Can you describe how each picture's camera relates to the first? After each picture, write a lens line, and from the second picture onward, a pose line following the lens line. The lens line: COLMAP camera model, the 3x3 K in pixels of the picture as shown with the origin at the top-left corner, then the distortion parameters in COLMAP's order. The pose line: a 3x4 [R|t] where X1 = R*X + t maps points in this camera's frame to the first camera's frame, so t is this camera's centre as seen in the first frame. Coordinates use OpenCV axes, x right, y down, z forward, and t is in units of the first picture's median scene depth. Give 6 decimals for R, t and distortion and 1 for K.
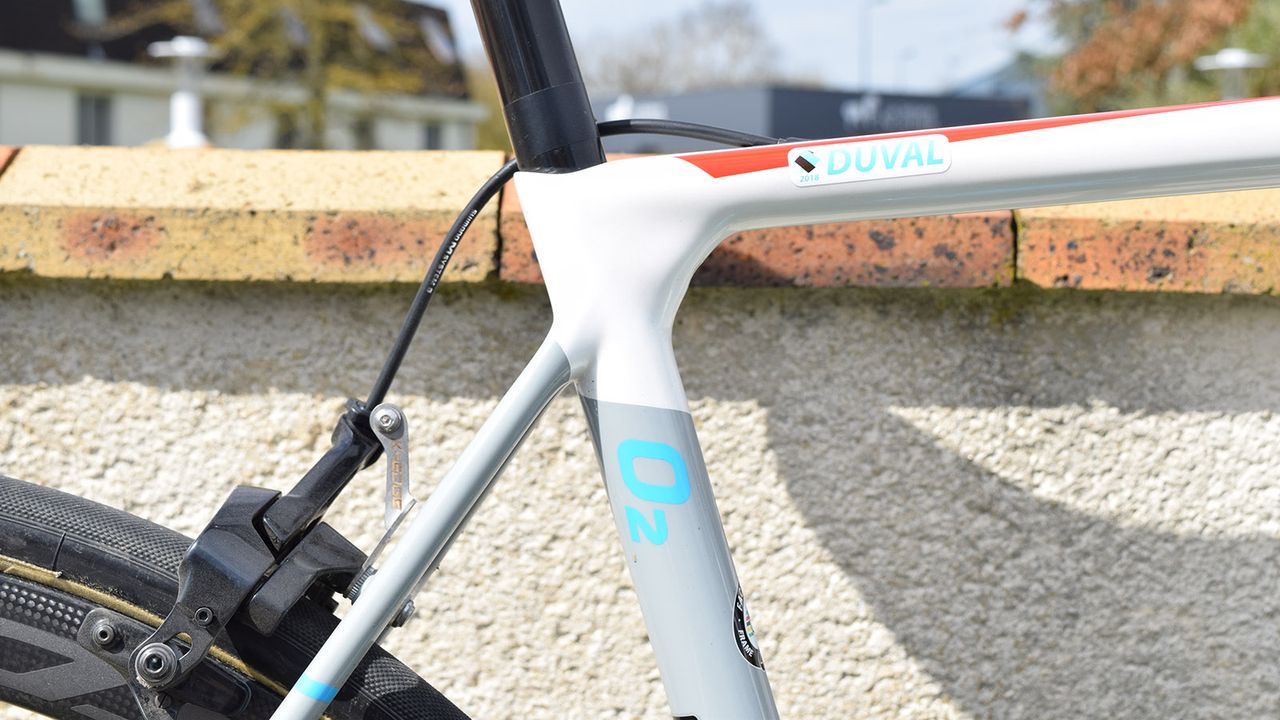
lens RADIAL K [[1855.2, 0, 621.7], [0, 1855.2, 285.8], [0, 0, 1]] dist [-0.027566, 0.003114]
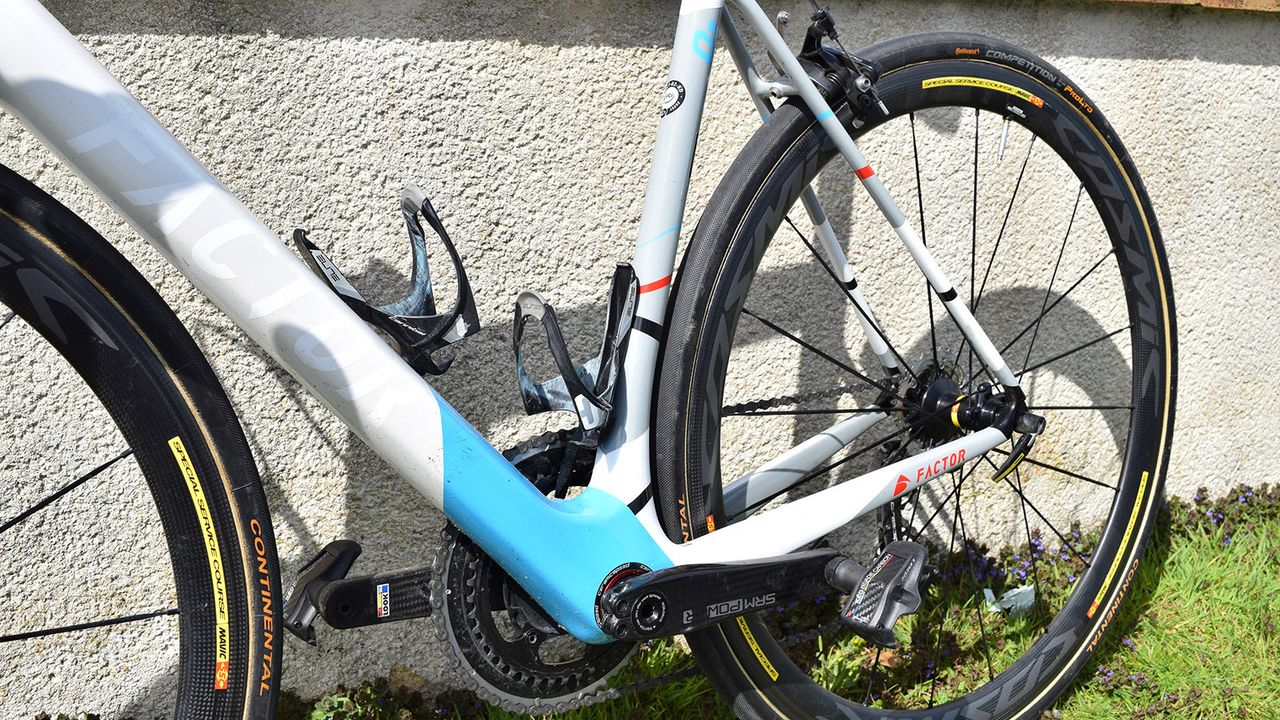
lens RADIAL K [[1365.0, 0, 645.4], [0, 1365.0, 287.7], [0, 0, 1]] dist [-0.070395, 0.012894]
pose [[0.873388, -0.086296, 0.479319, -0.077737], [-0.001044, 0.983843, 0.179032, 0.072534], [-0.487024, -0.156865, 0.859186, -0.358437]]
